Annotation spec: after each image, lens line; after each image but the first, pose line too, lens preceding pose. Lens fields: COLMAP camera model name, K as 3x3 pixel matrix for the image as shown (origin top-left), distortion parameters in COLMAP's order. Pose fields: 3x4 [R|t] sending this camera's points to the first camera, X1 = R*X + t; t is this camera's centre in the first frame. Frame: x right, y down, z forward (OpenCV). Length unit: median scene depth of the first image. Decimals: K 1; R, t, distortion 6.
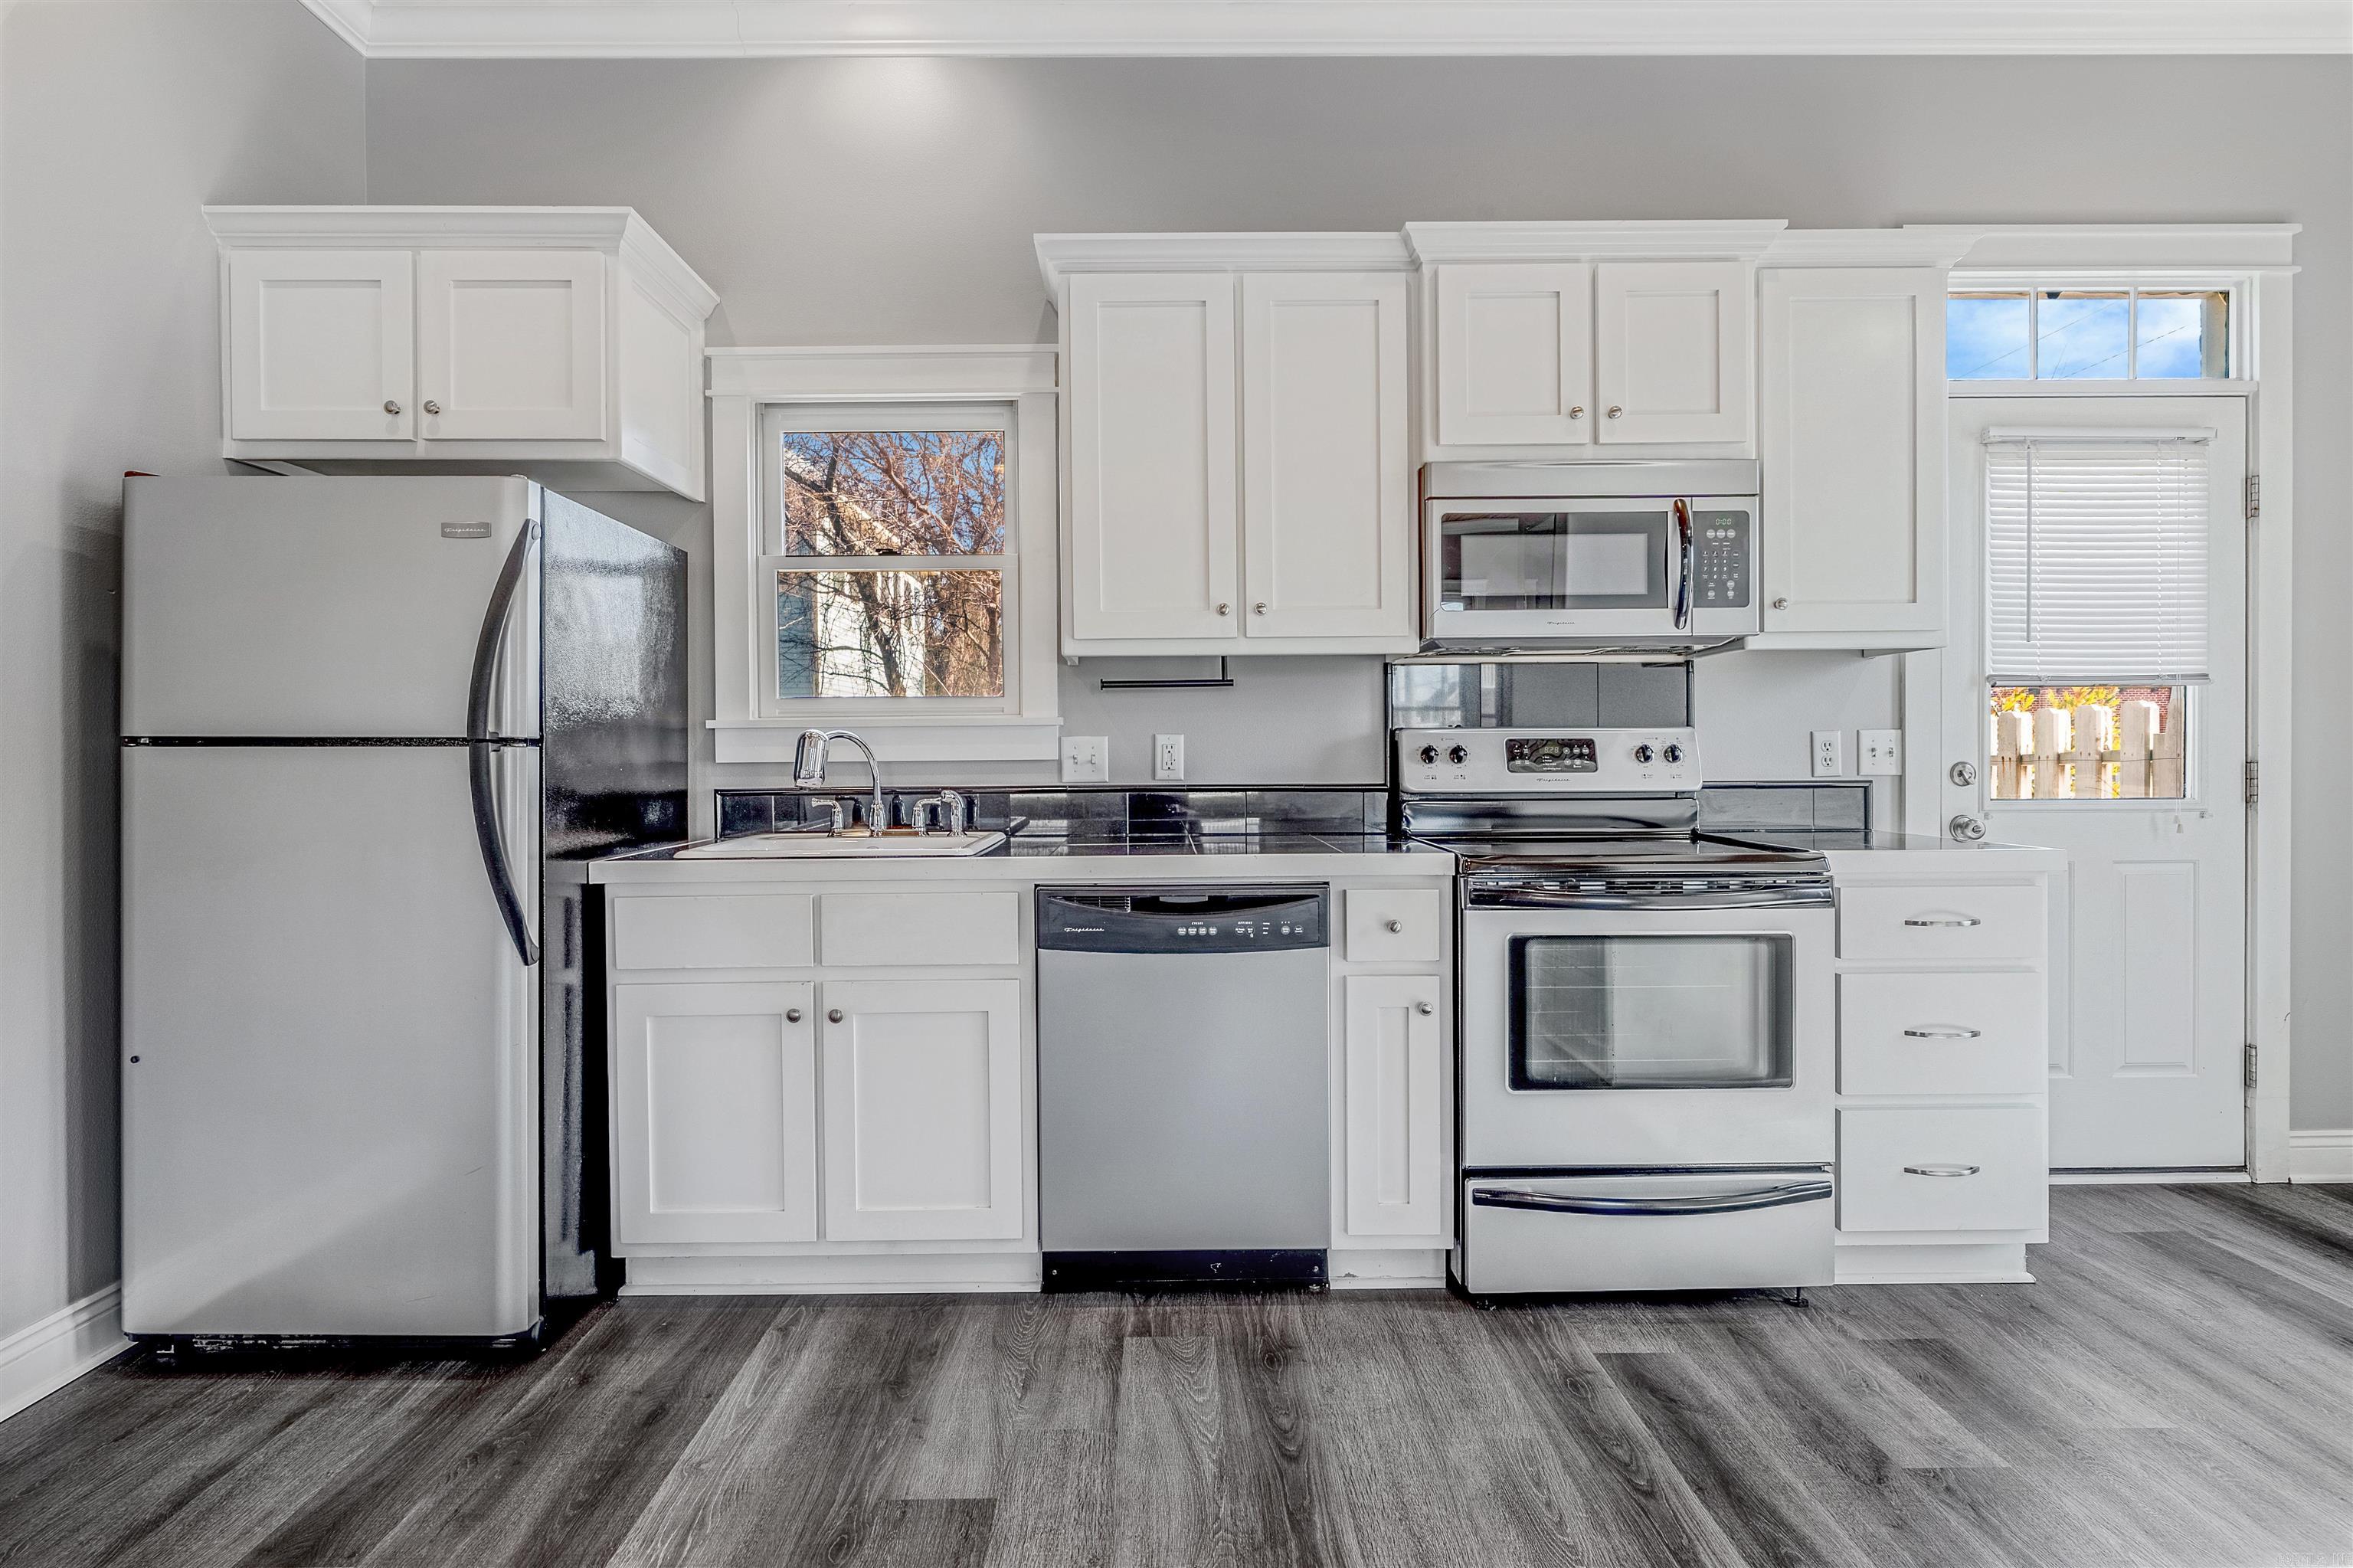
lens RADIAL K [[1173.1, 0, 1172.3], [0, 1173.1, 763.2], [0, 0, 1]] dist [-0.004846, -0.000089]
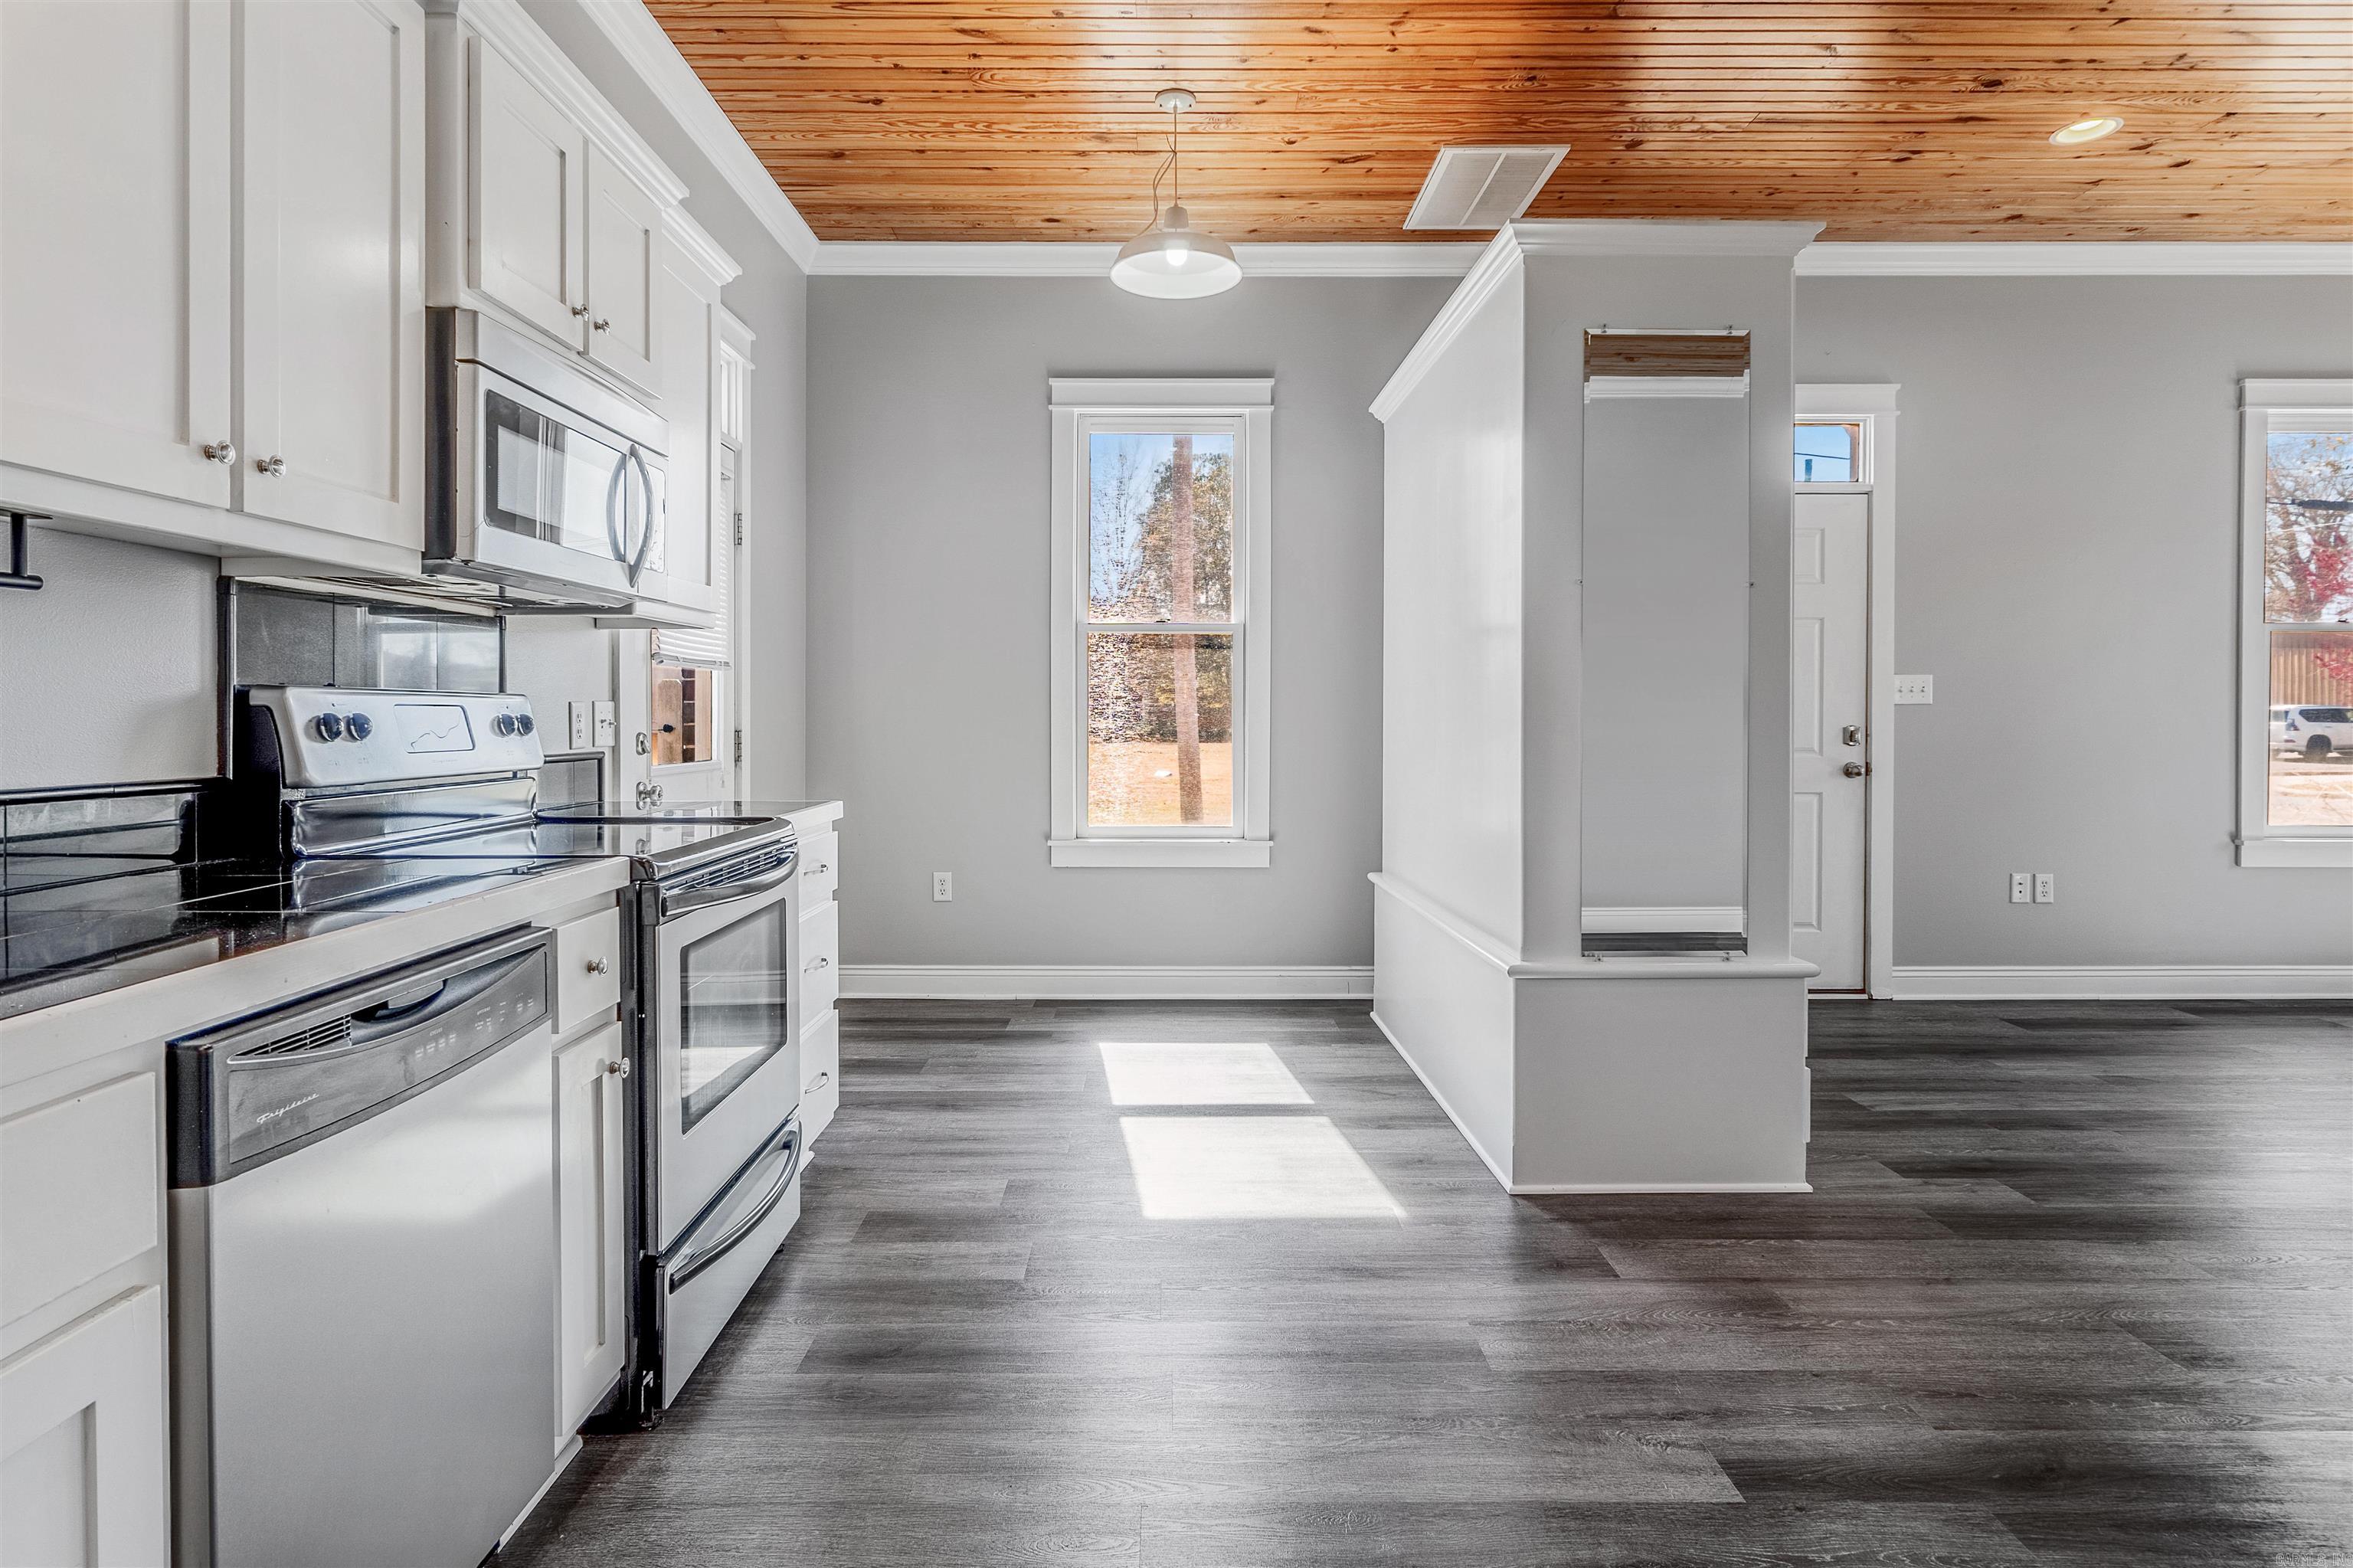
lens RADIAL K [[1225.1, 0, 1171.5], [0, 1225.1, 726.1], [0, 0, 1]] dist [-0.002421, -0.004466]
pose [[0.000144, -0.002343, 0.999997, -0.539253], [0.005480, 0.999982, 0.002342, -0.008306], [-0.999985, 0.005480, 0.000157, 0.614442]]
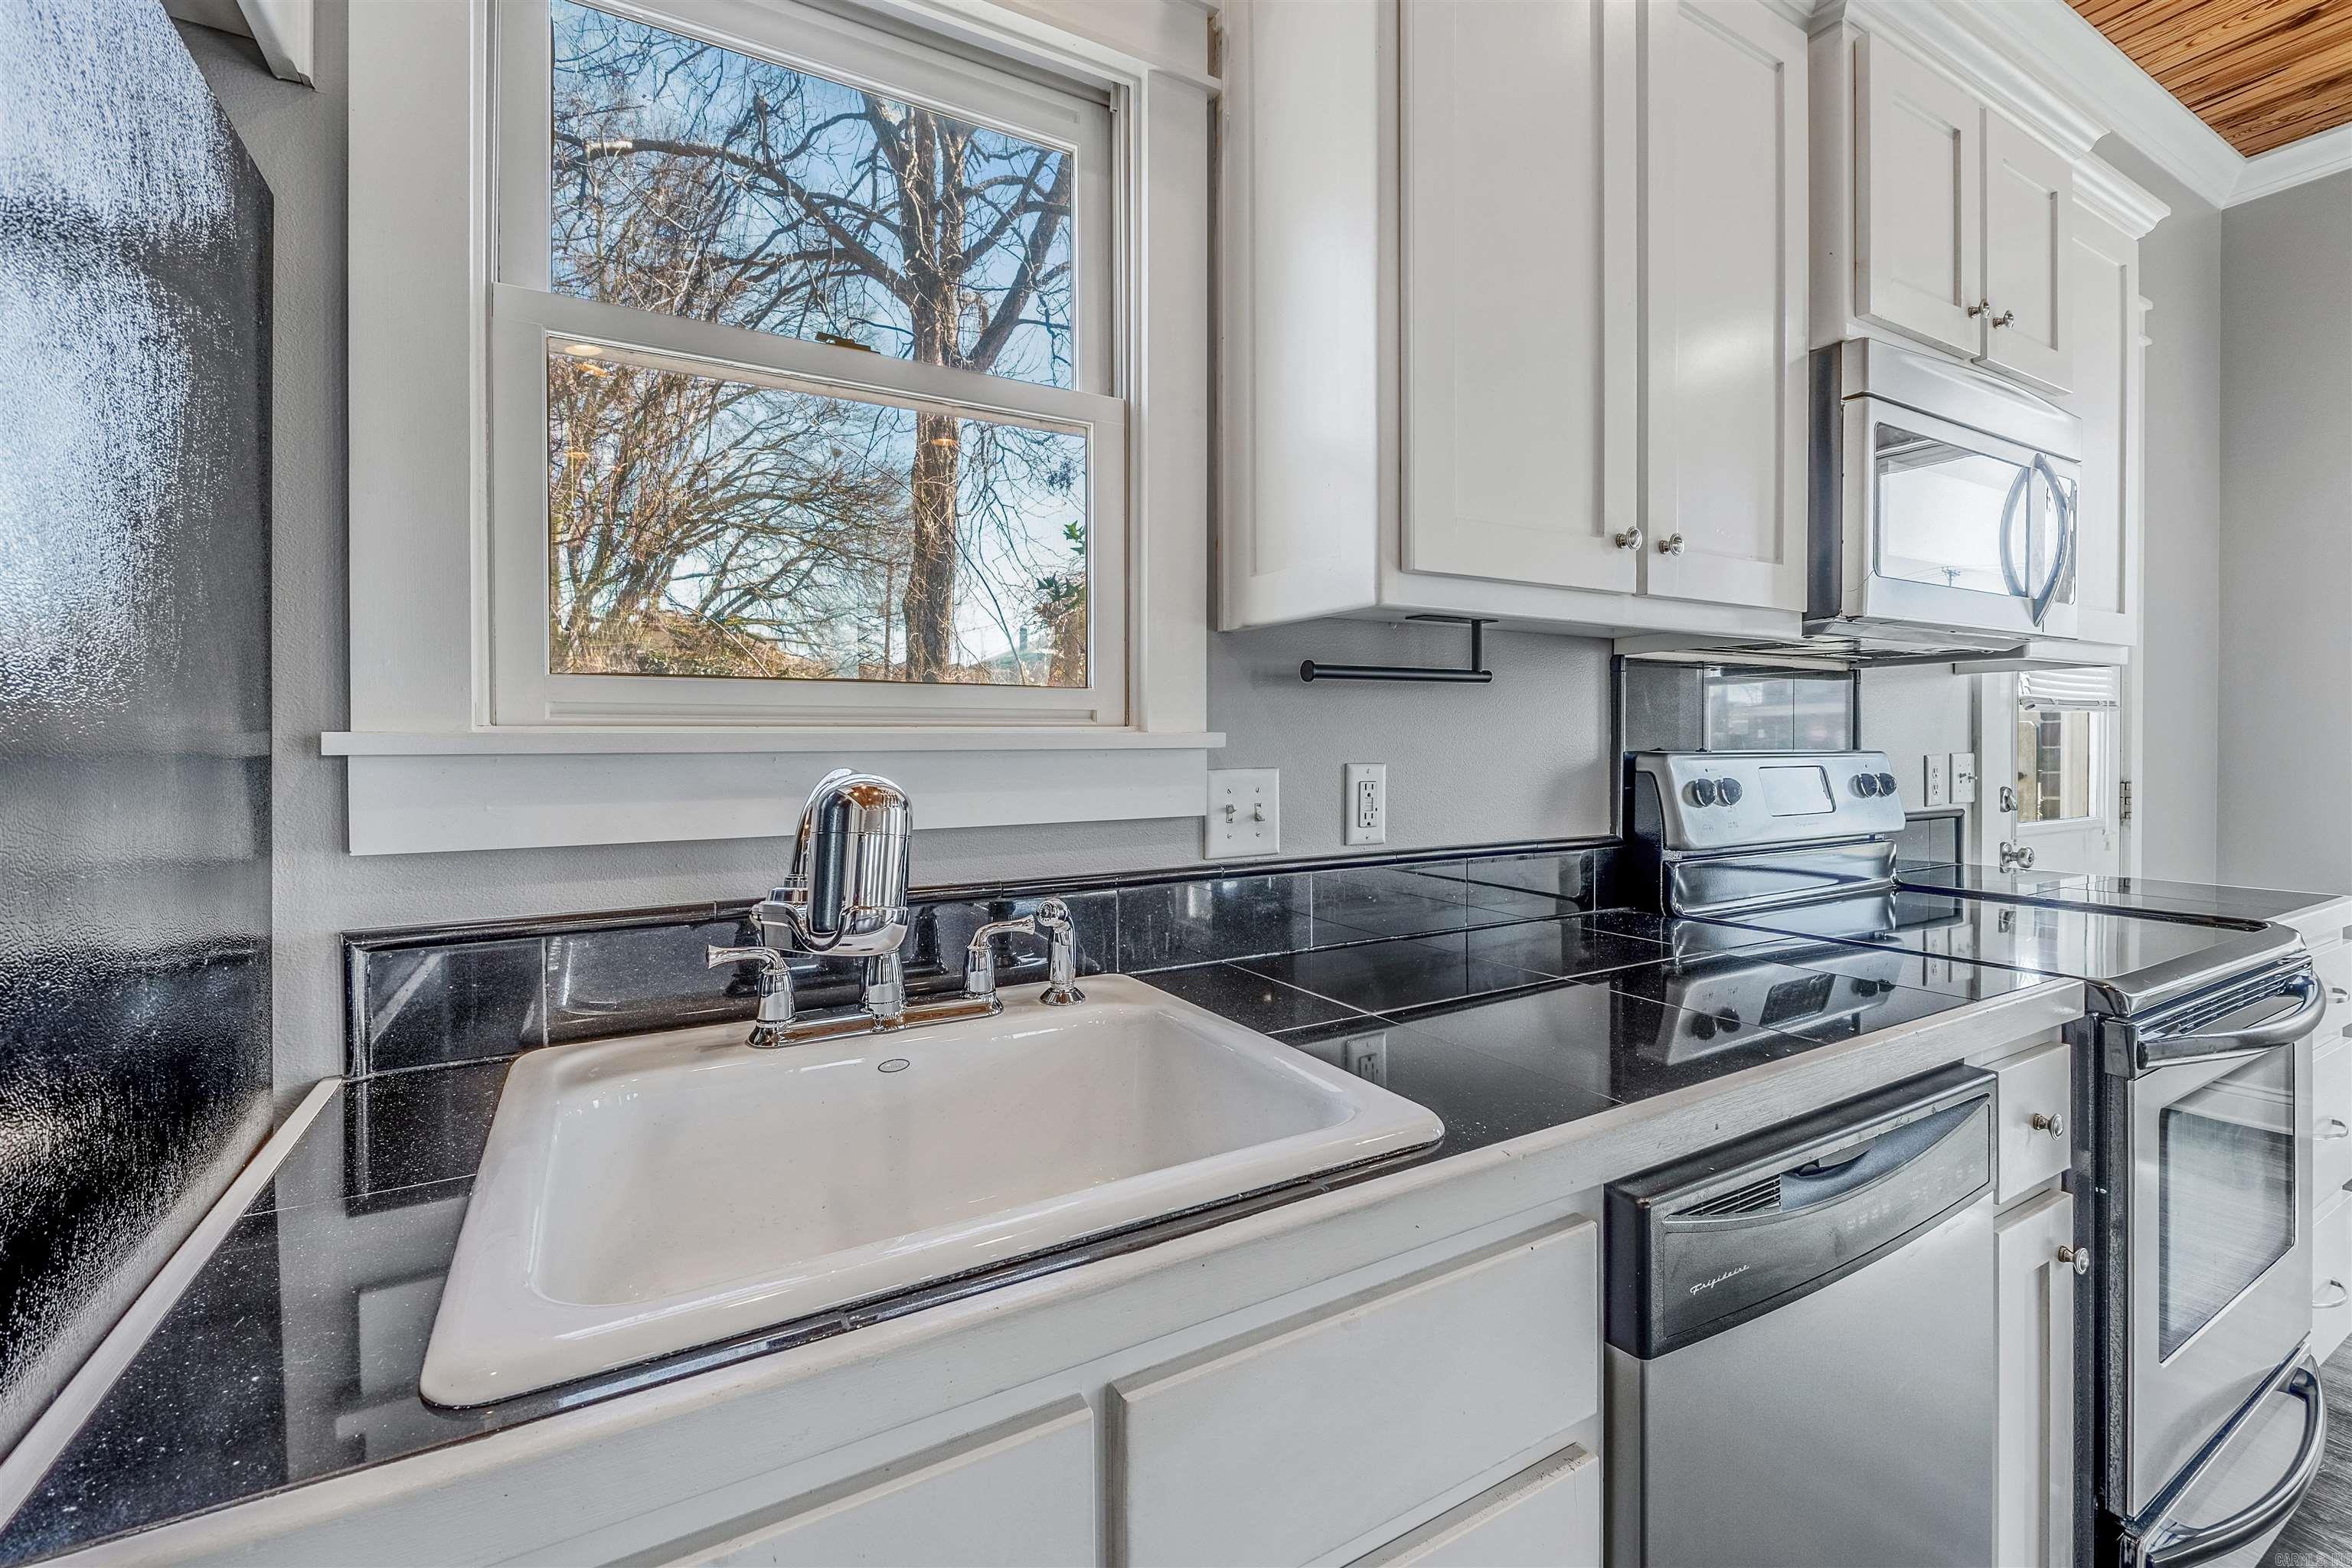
lens RADIAL K [[1017.6, 0, 1164.9], [0, 1017.6, 762.6], [0, 0, 1]] dist [-0.006689, 0.000750]
pose [[0.865544, -0.006676, 0.500788, -0.401551], [0.003033, 0.999963, 0.008089, -0.035588], [-0.500824, -0.005483, 0.865532, 0.751887]]
